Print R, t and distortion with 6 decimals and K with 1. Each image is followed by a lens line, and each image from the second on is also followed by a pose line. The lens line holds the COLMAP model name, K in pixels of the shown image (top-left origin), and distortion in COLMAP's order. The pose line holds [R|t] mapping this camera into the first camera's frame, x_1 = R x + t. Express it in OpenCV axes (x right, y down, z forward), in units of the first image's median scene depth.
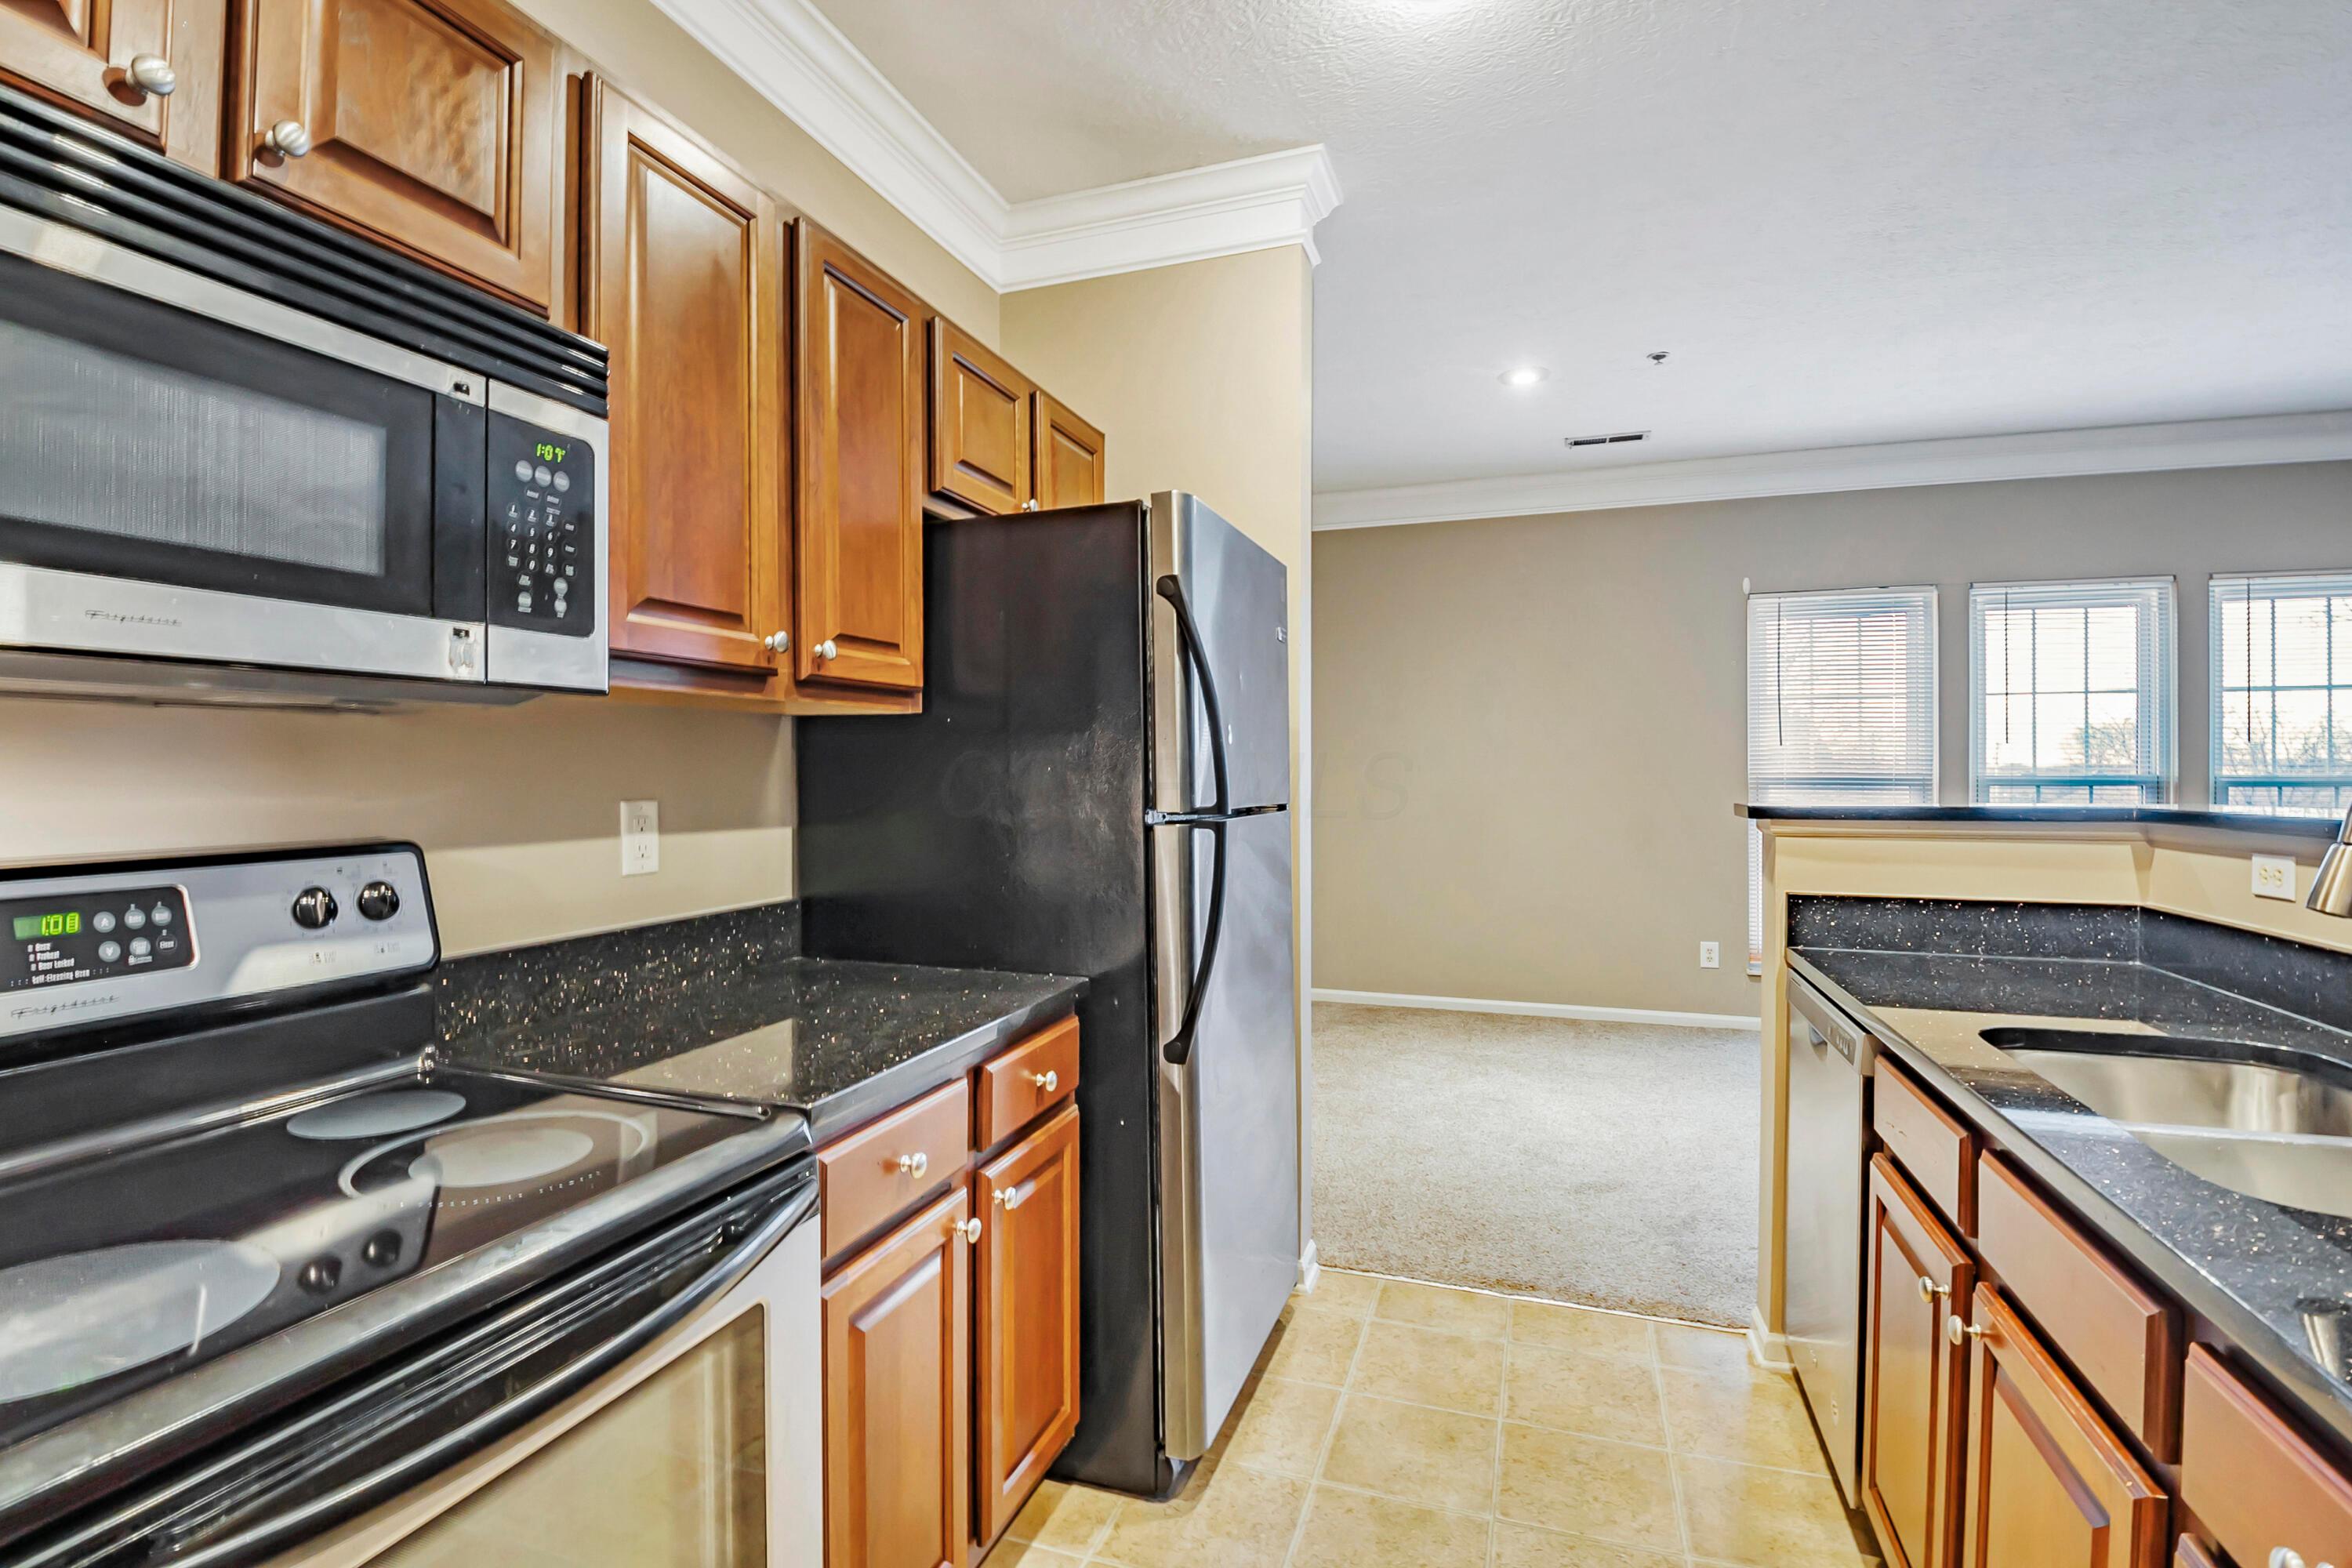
lens RADIAL K [[1109.7, 0, 1176.0], [0, 1109.7, 784.0], [0, 0, 1]] dist [-0.000297, -0.012761]
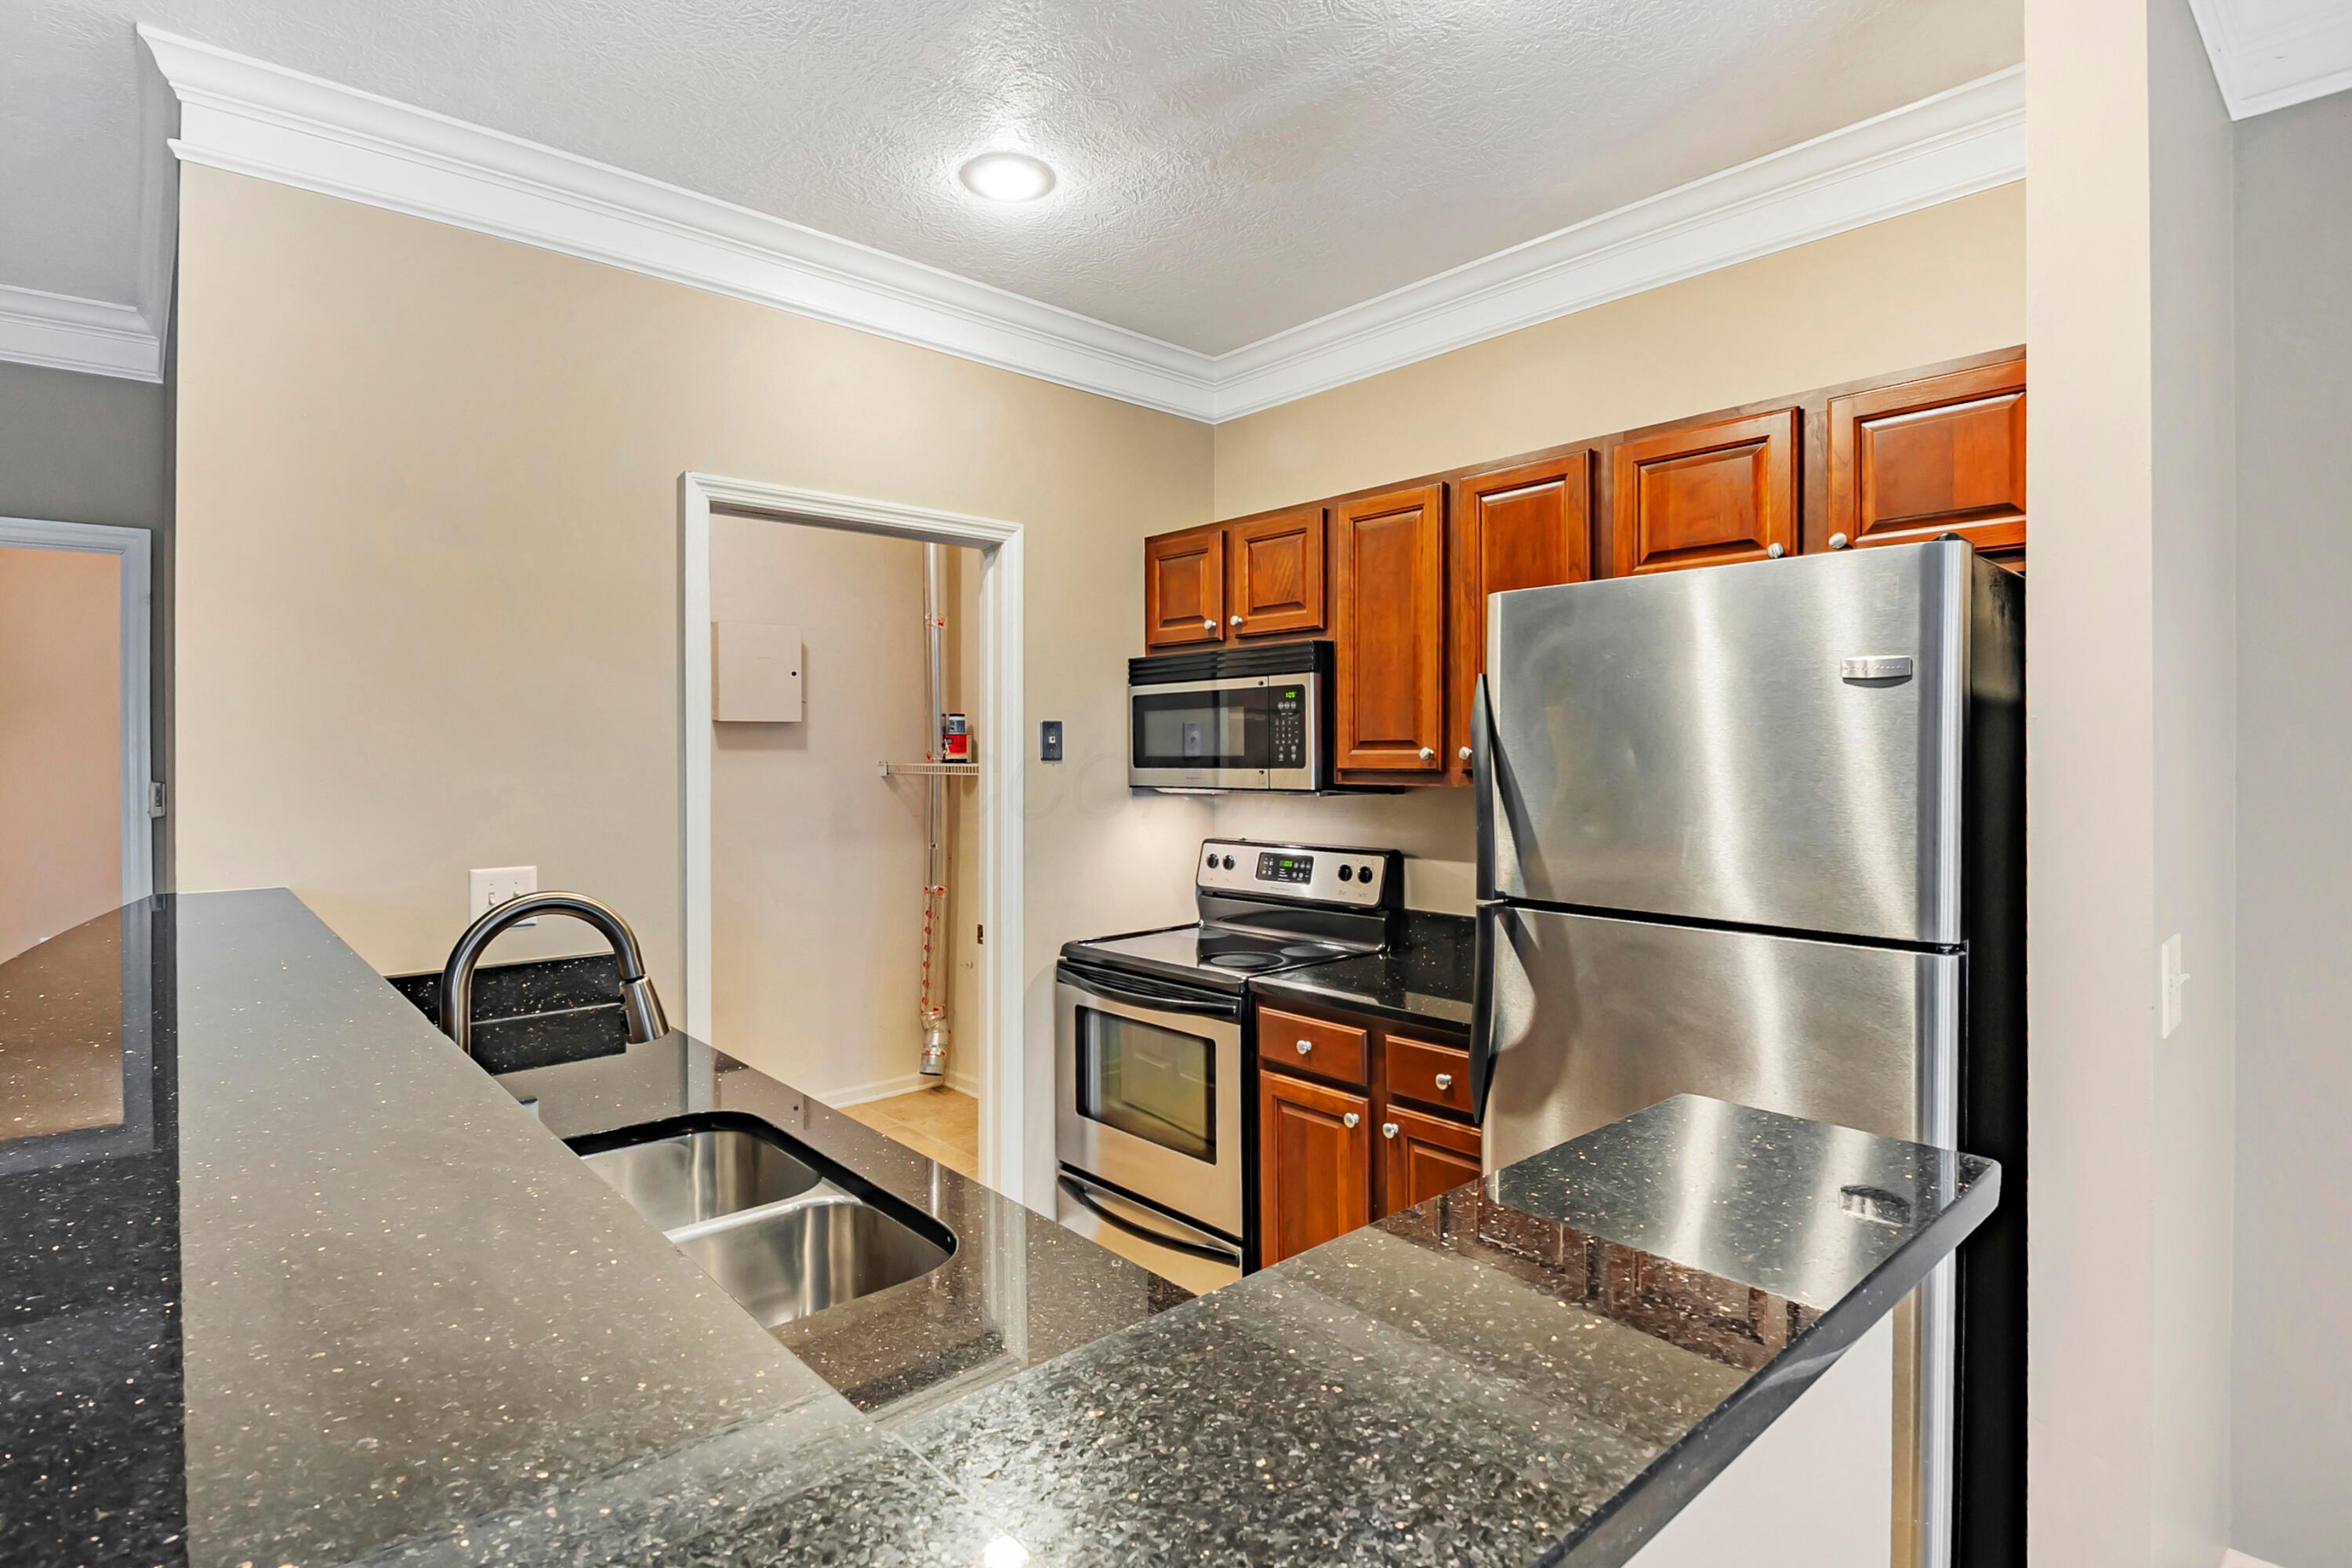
lens RADIAL K [[1135.5, 0, 1167.1], [0, 1135.5, 748.4], [0, 0, 1]] dist [0.002249, 0.000373]
pose [[-0.473928, 0.007111, -0.880535, 0.634111], [-0.002574, 0.999952, 0.009460, -0.072187], [0.880560, 0.006750, -0.473887, 0.694299]]
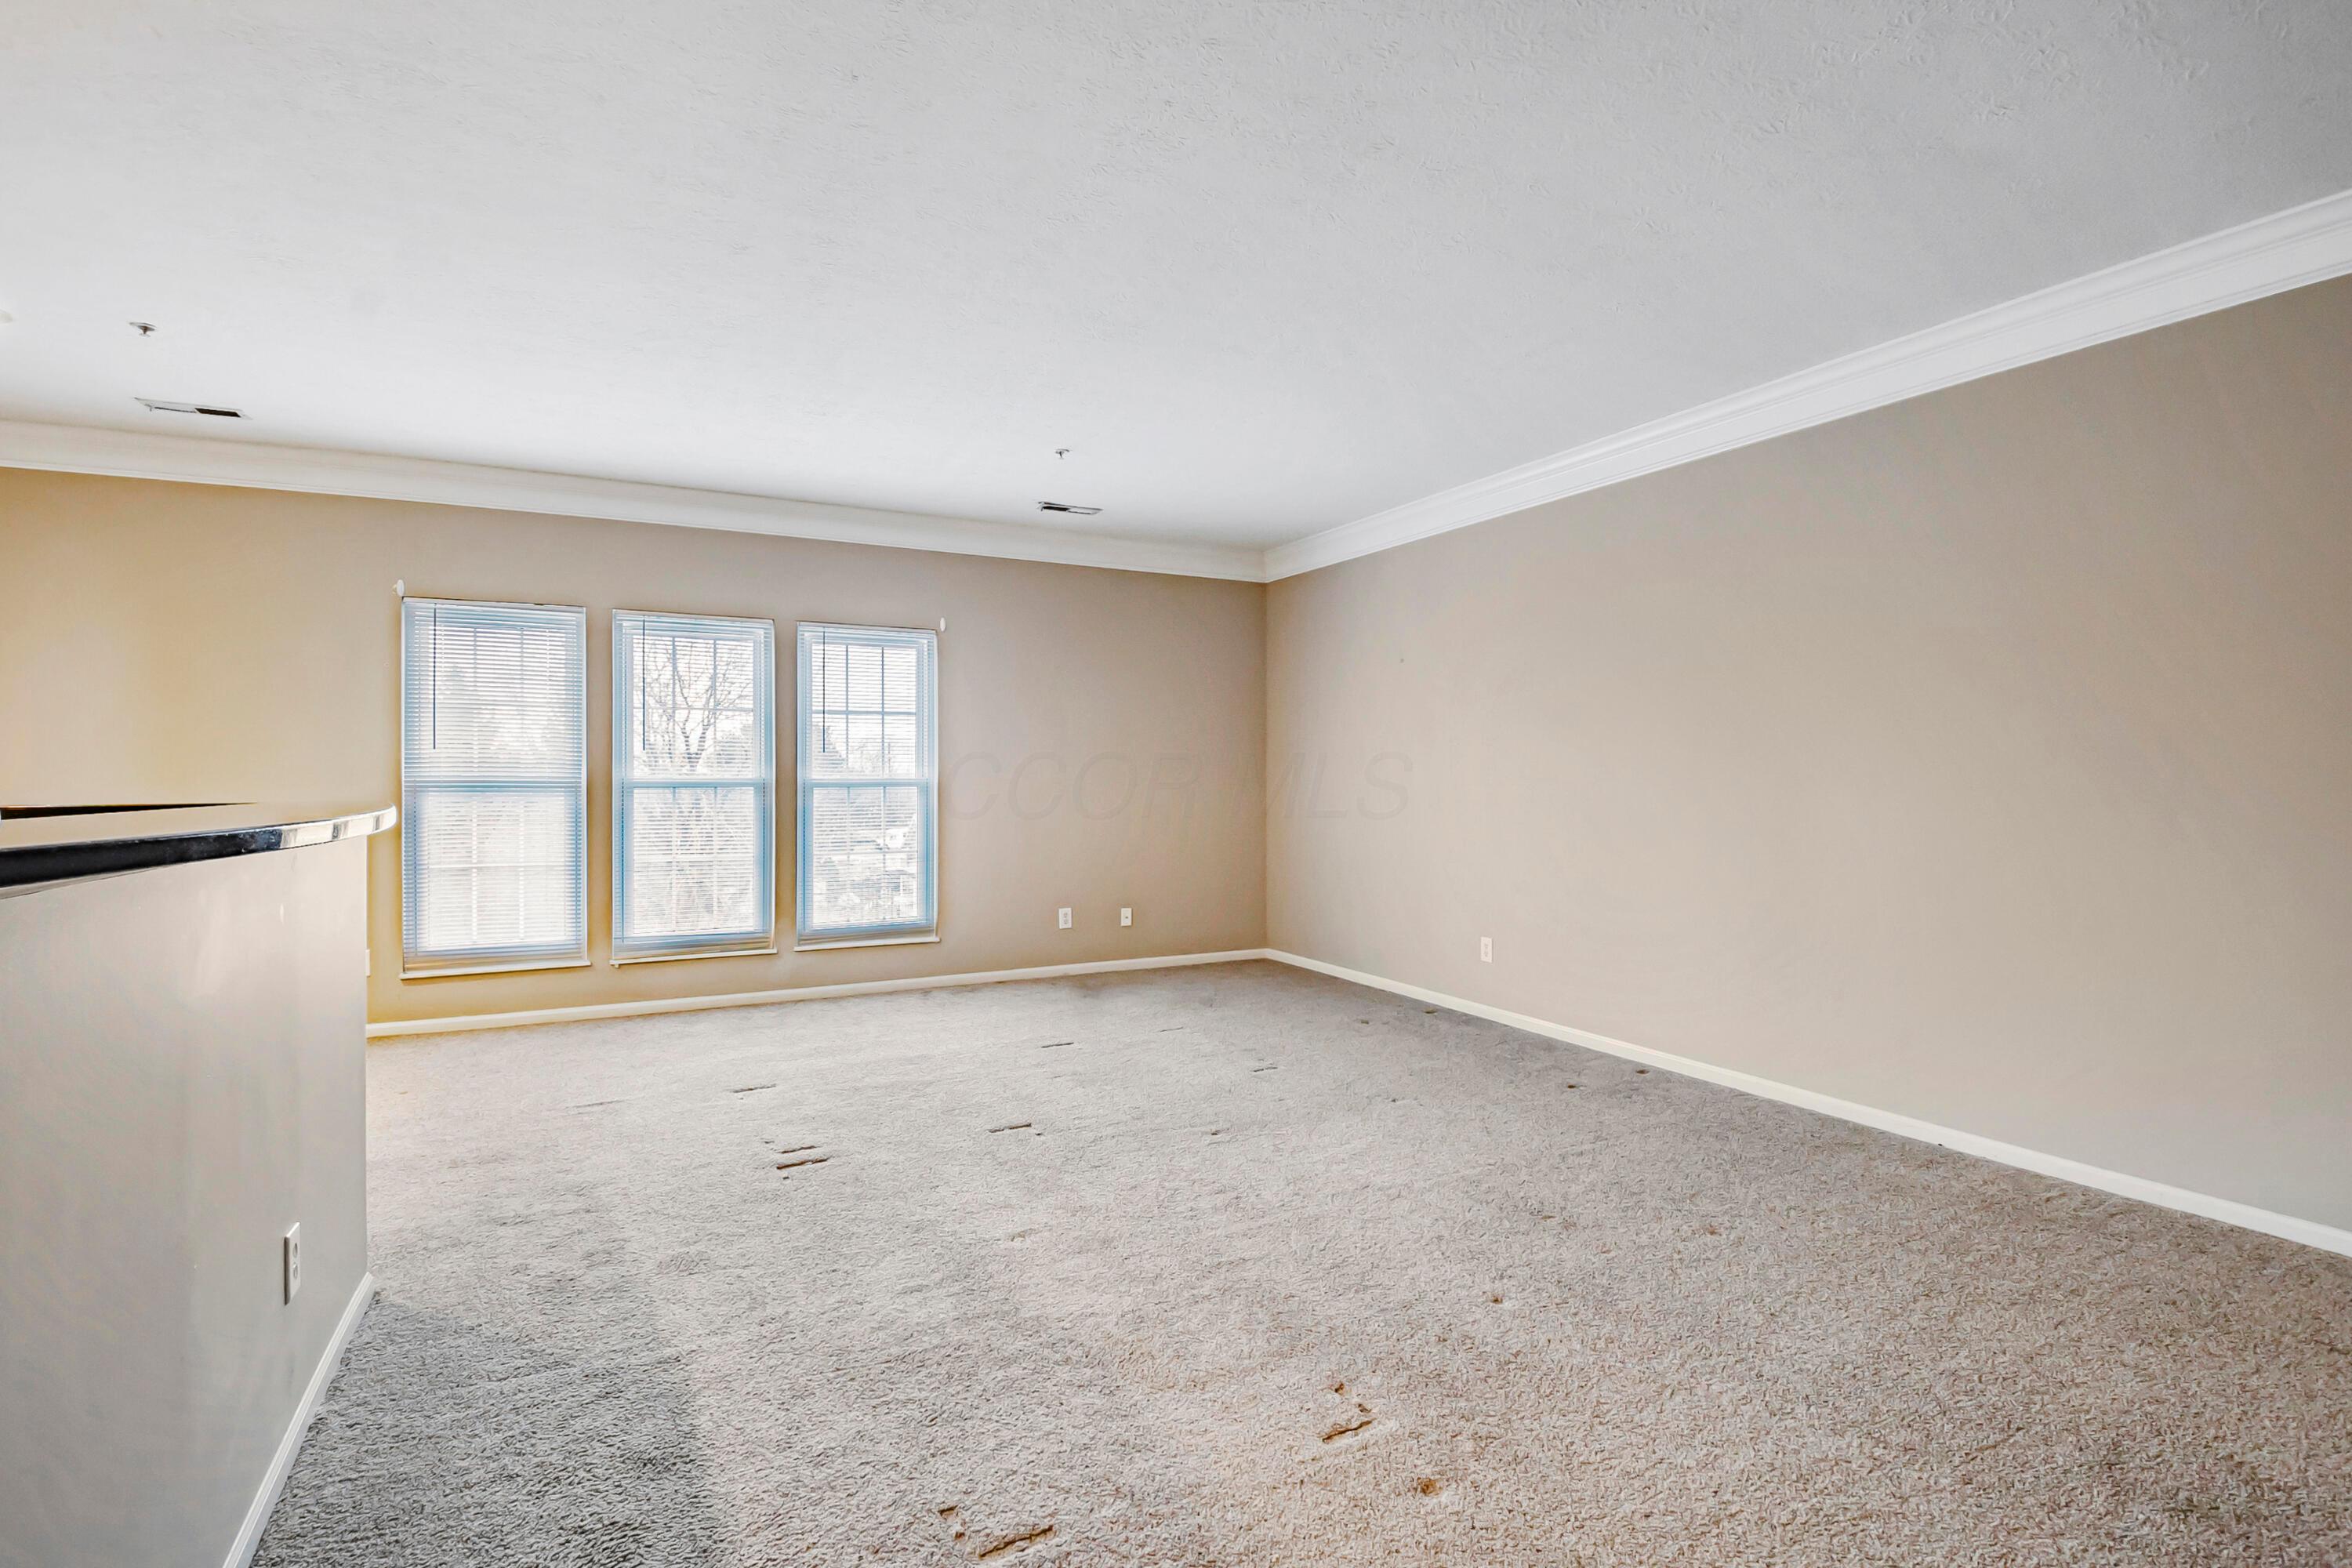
lens RADIAL K [[1135.5, 0, 1167.1], [0, 1135.5, 748.4], [0, 0, 1]] dist [0.002249, 0.000373]
pose [[0.697000, 0.019196, 0.716814, 0.383907], [0.004379, 0.999509, -0.031024, -0.000030], [-0.717058, 0.024762, 0.696574, -0.293213]]
